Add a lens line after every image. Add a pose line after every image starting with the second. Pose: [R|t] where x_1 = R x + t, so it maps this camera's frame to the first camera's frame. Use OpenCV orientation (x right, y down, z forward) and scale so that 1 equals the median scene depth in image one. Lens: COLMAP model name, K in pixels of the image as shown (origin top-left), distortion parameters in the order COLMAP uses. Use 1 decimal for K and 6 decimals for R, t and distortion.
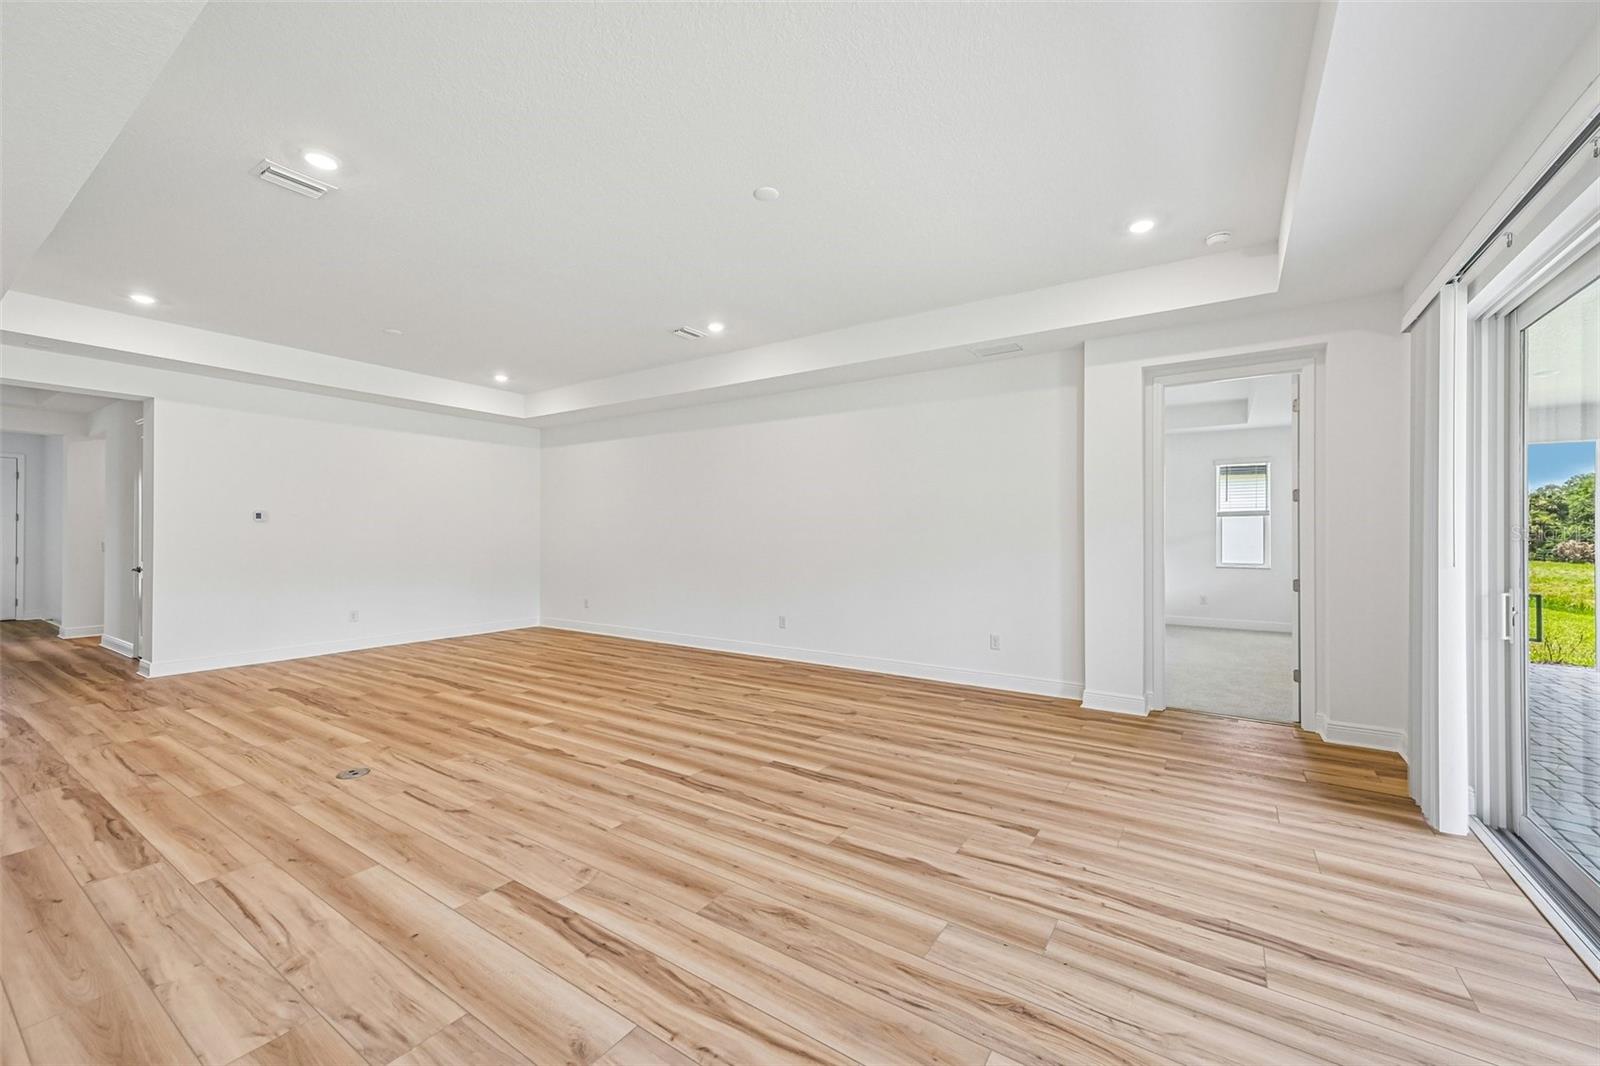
lens RADIAL K [[632.3, 0, 802.7], [0, 632.3, 533.1], [0, 0, 1]] dist [0.011073, 0.000455]
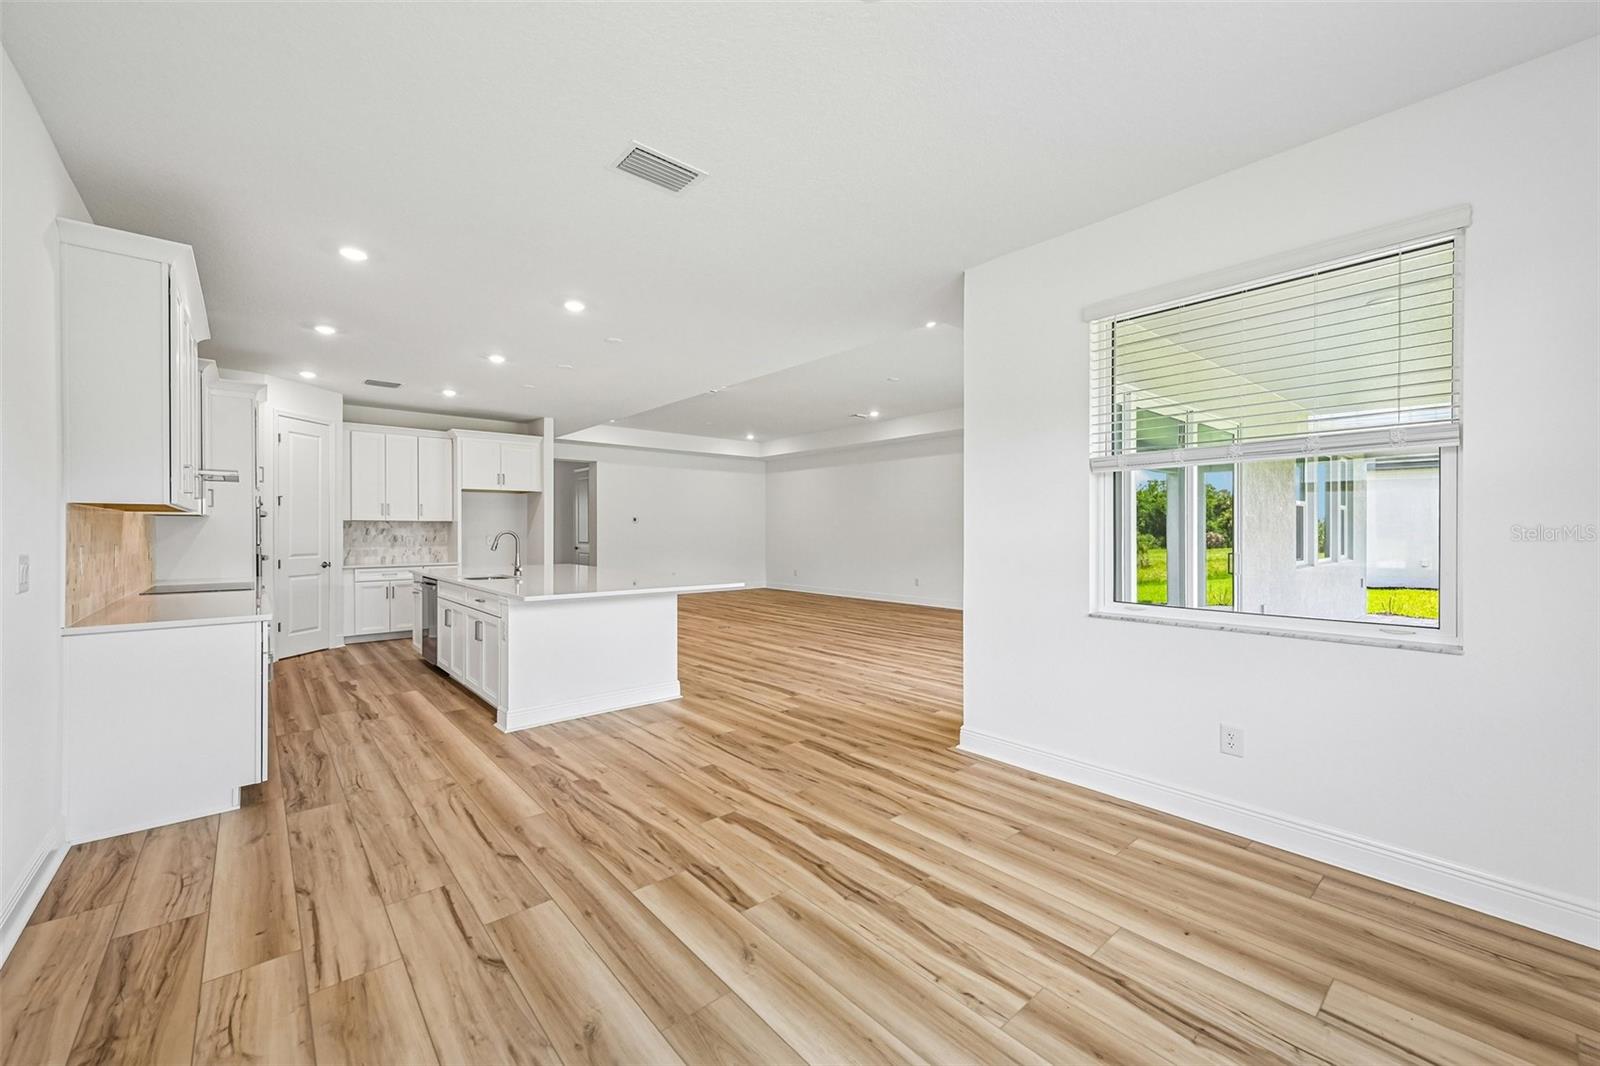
lens RADIAL K [[632.3, 0, 802.7], [0, 632.3, 533.1], [0, 0, 1]] dist [0.011073, 0.000455]
pose [[0.964646, -0.001811, -0.263543, 0.233936], [0.003750, 0.999969, 0.006858, 0.003965], [0.263523, -0.007604, 0.964623, -1.330251]]
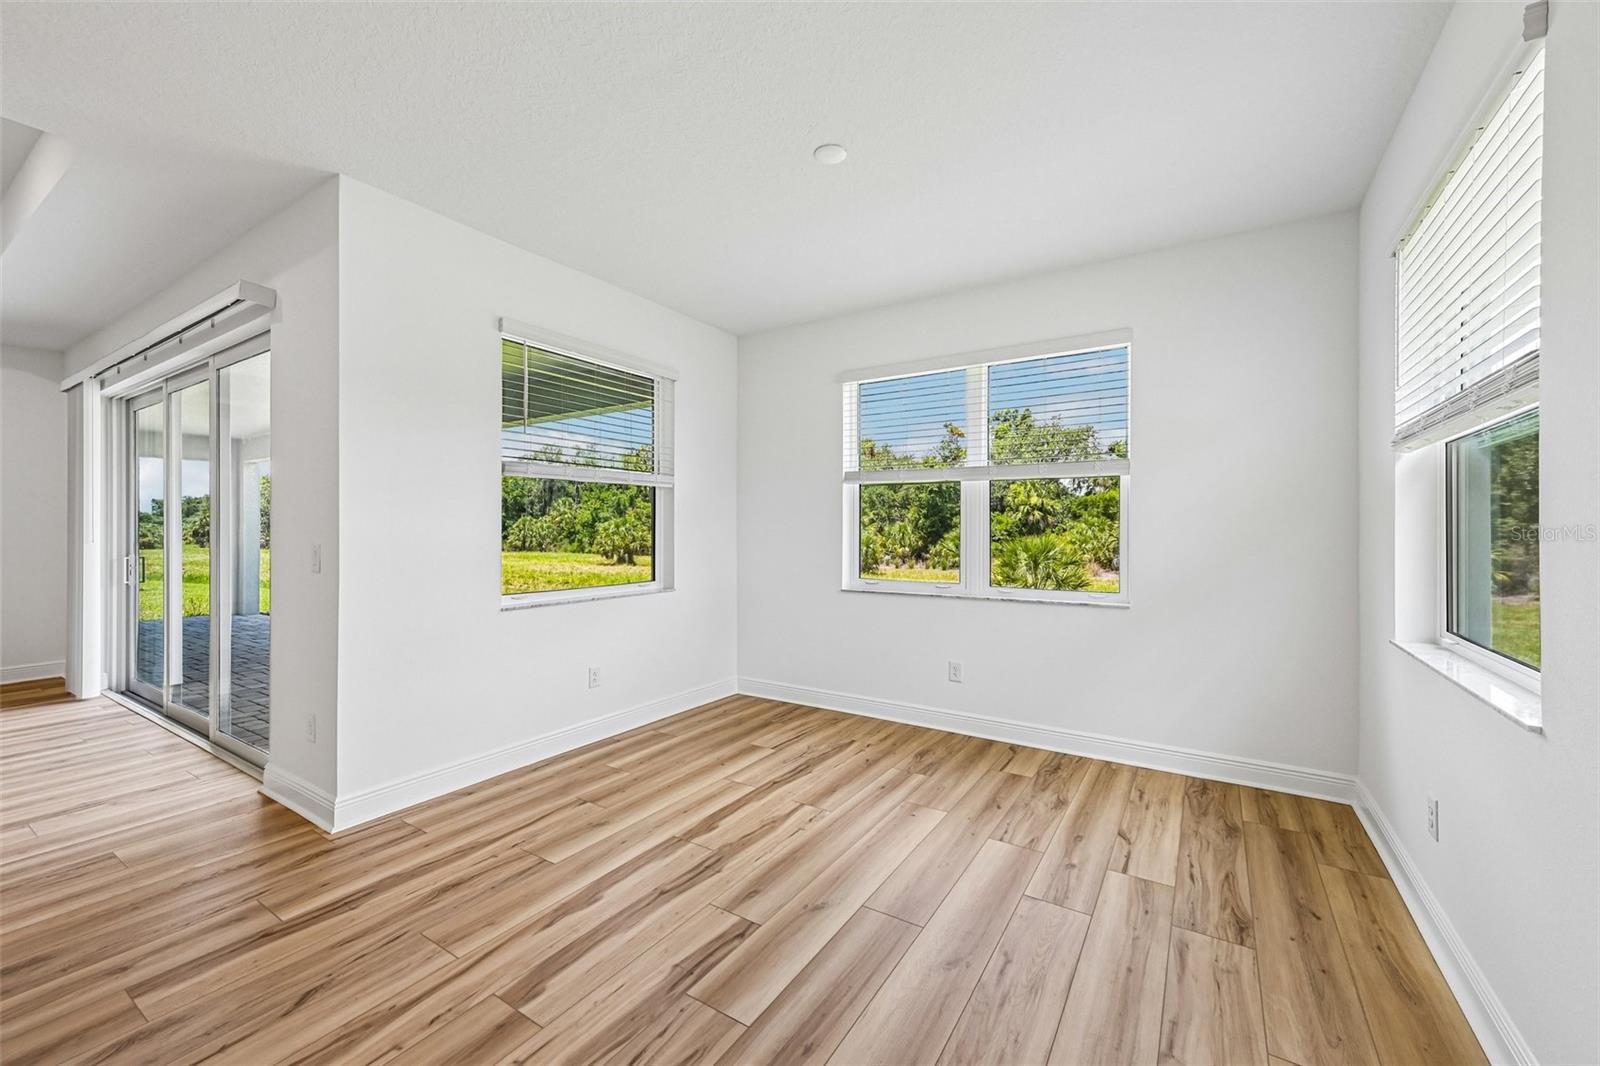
lens RADIAL K [[632.3, 0, 802.7], [0, 632.3, 533.1], [0, 0, 1]] dist [0.011073, 0.000455]
pose [[-0.016529, -0.007561, 0.999835, -0.629358], [-0.003976, 0.999964, 0.007496, 0.004460], [-0.999855, -0.003852, -0.016559, -0.748981]]
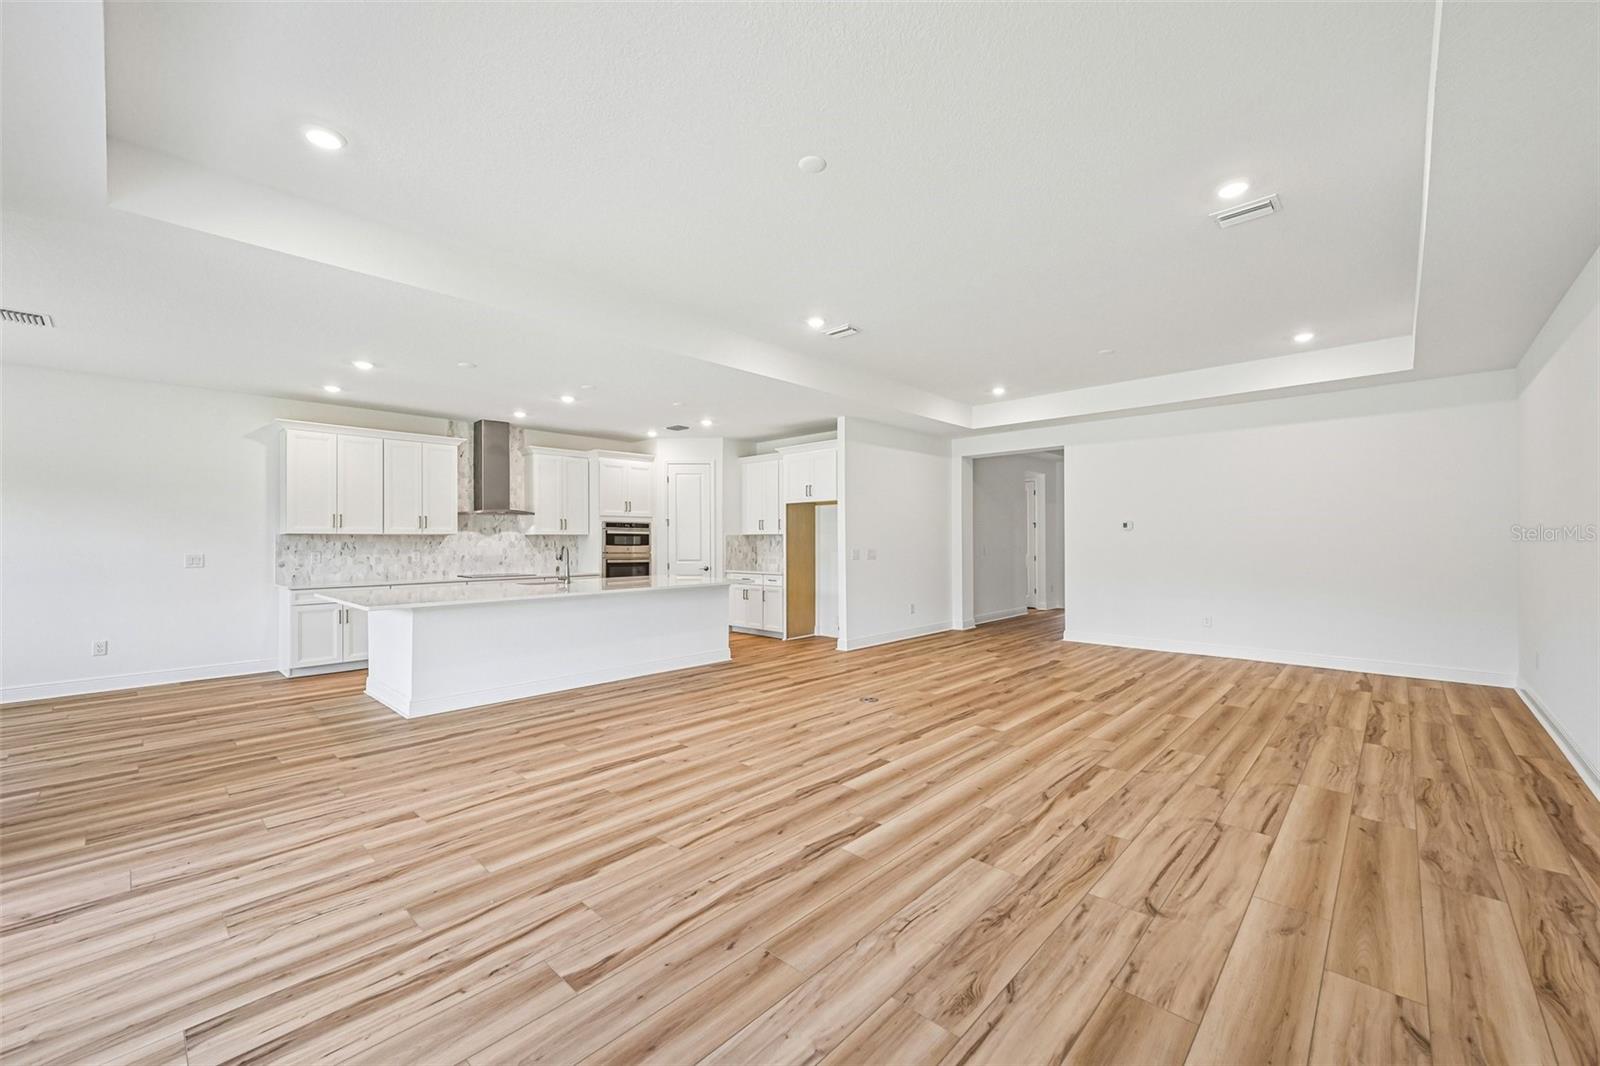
lens RADIAL K [[632.3, 0, 802.7], [0, 632.3, 533.1], [0, 0, 1]] dist [0.011073, 0.000455]
pose [[-0.160247, -0.012424, -0.986999, 0.857853], [0.006083, 0.999889, -0.013574, 0.001774], [0.987058, -0.008179, -0.160154, 1.157498]]
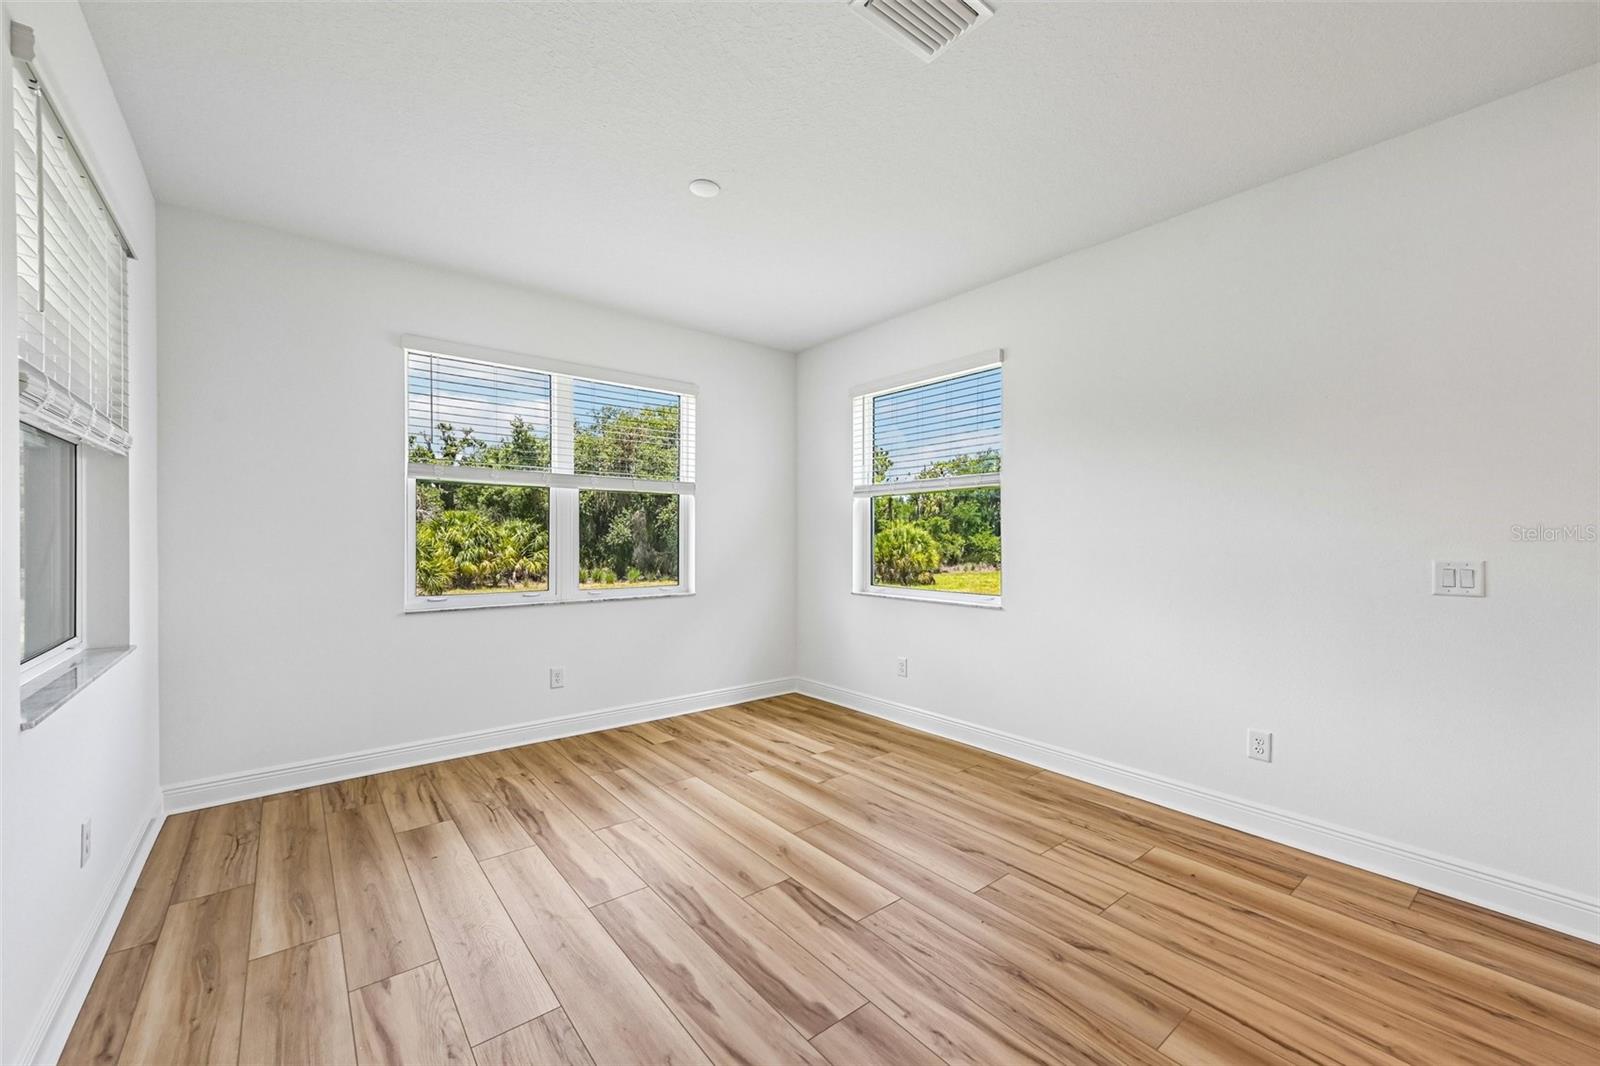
lens RADIAL K [[637.1, 0, 806.1], [0, 637.1, 538.9], [0, 0, 1]] dist [0.009745, 0.000154]
pose [[-0.955418, -0.005632, 0.295204, -0.232419], [-0.005598, 0.999984, 0.000961, 0.007552], [-0.295204, -0.000735, -0.955434, -0.020096]]
